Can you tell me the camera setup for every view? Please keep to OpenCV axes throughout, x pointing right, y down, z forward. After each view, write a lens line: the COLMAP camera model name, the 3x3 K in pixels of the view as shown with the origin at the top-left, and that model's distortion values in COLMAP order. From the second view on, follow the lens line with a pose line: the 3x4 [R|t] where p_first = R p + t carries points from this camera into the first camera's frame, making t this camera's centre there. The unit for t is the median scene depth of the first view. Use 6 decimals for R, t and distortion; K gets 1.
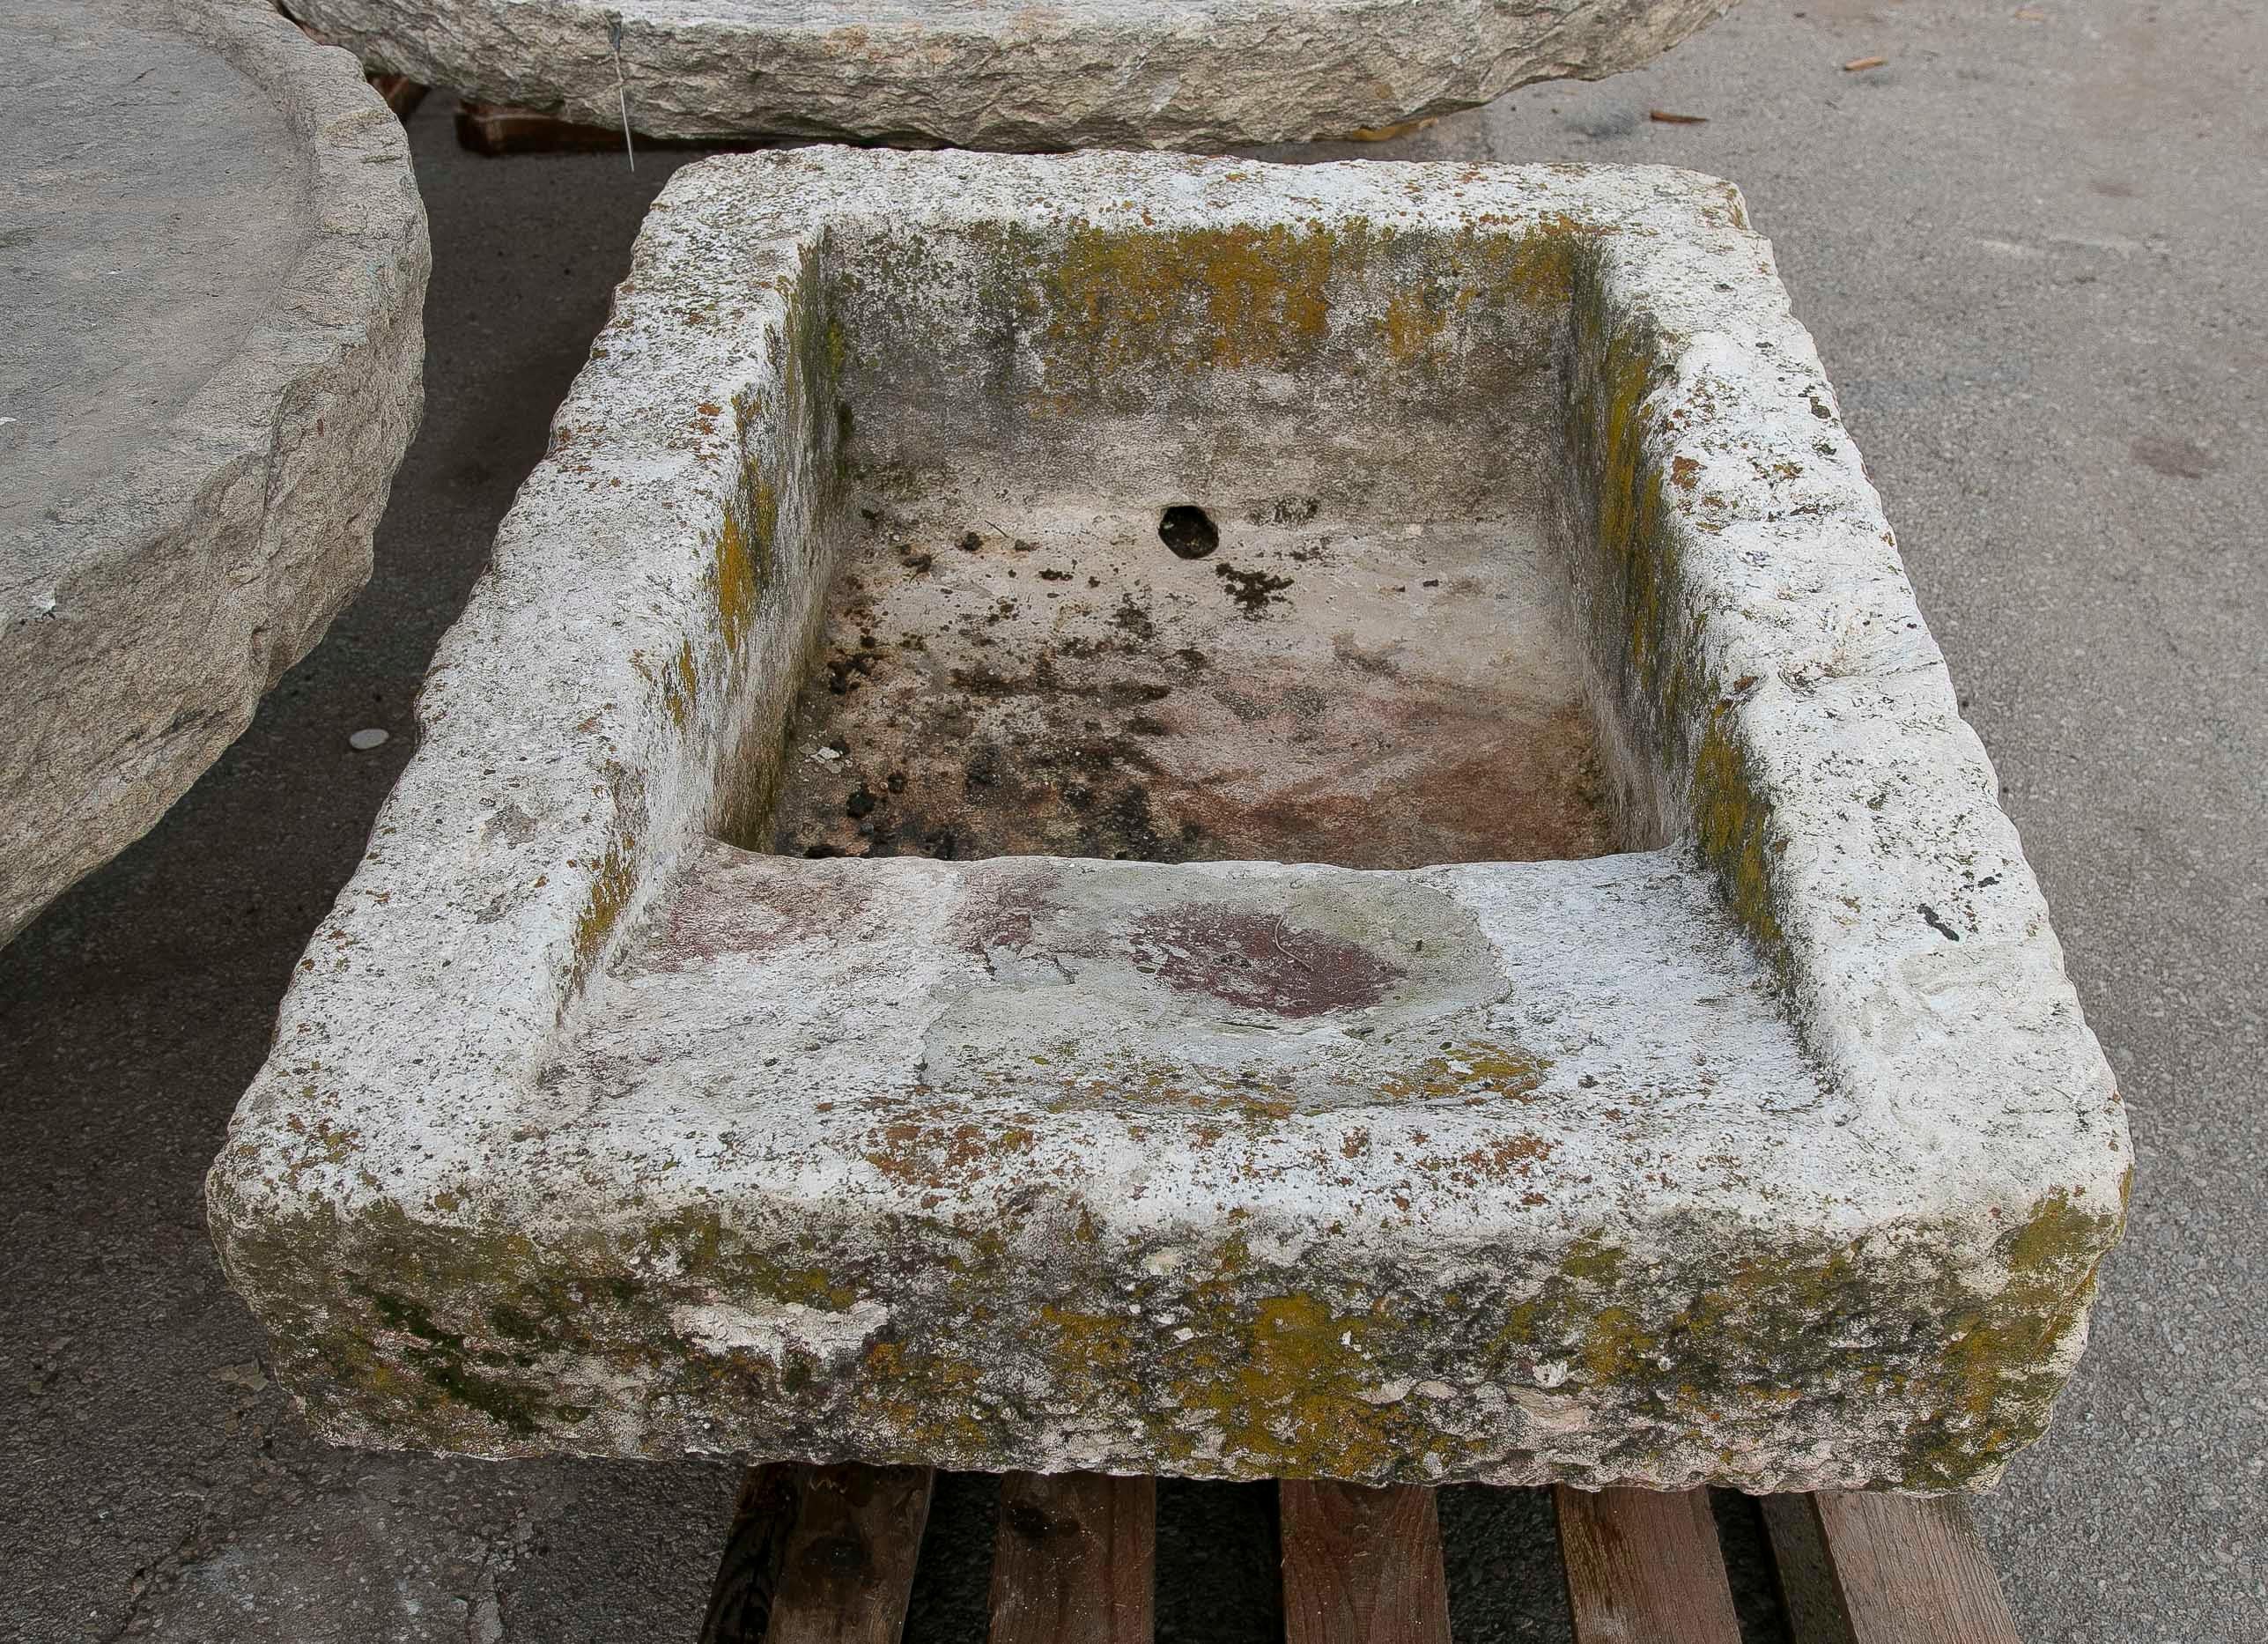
lens RADIAL K [[2193.5, 0, 1174.4], [0, 2193.5, 853.5], [0, 0, 1]] dist [-0.100675, 0.100805]
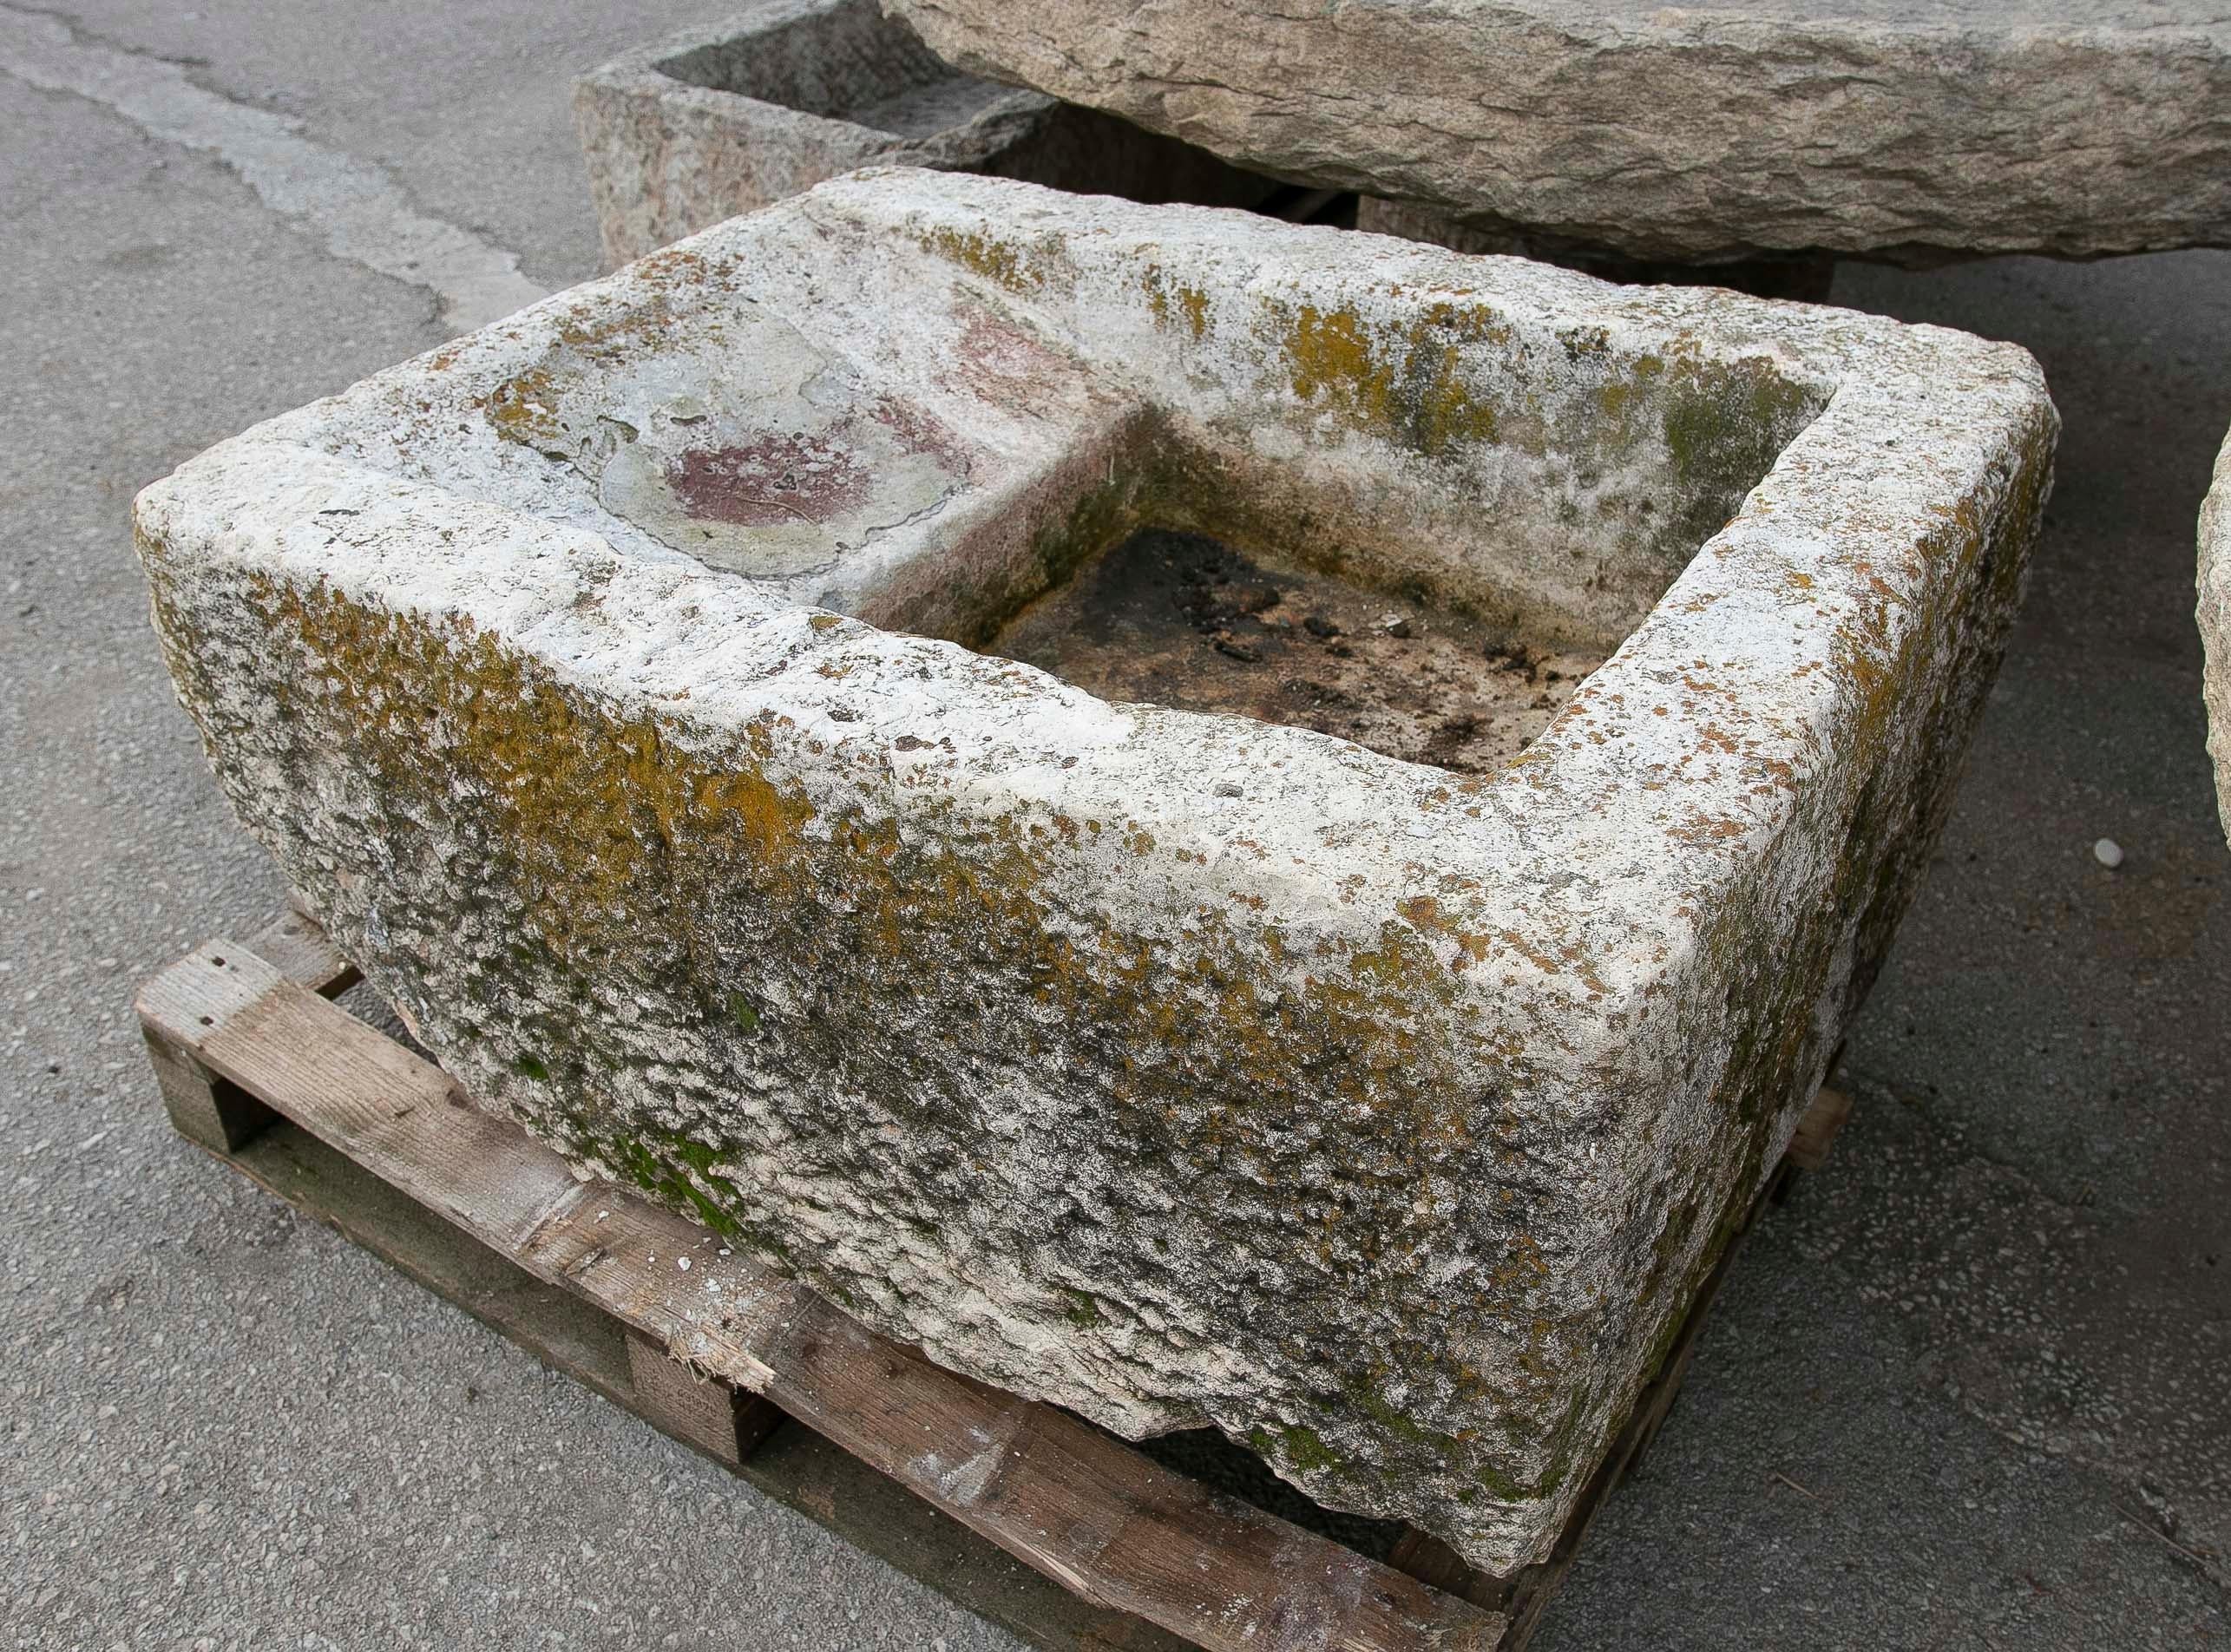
lens RADIAL K [[2159.9, 0, 1143.5], [0, 2159.9, 826.6], [0, 0, 1]] dist [-0.097622, 0.087943]
pose [[-0.521220, 0.479801, -0.705777, 0.751008], [-0.533581, 0.462213, 0.708273, -0.722135], [0.666049, 0.745755, 0.015098, 0.983202]]
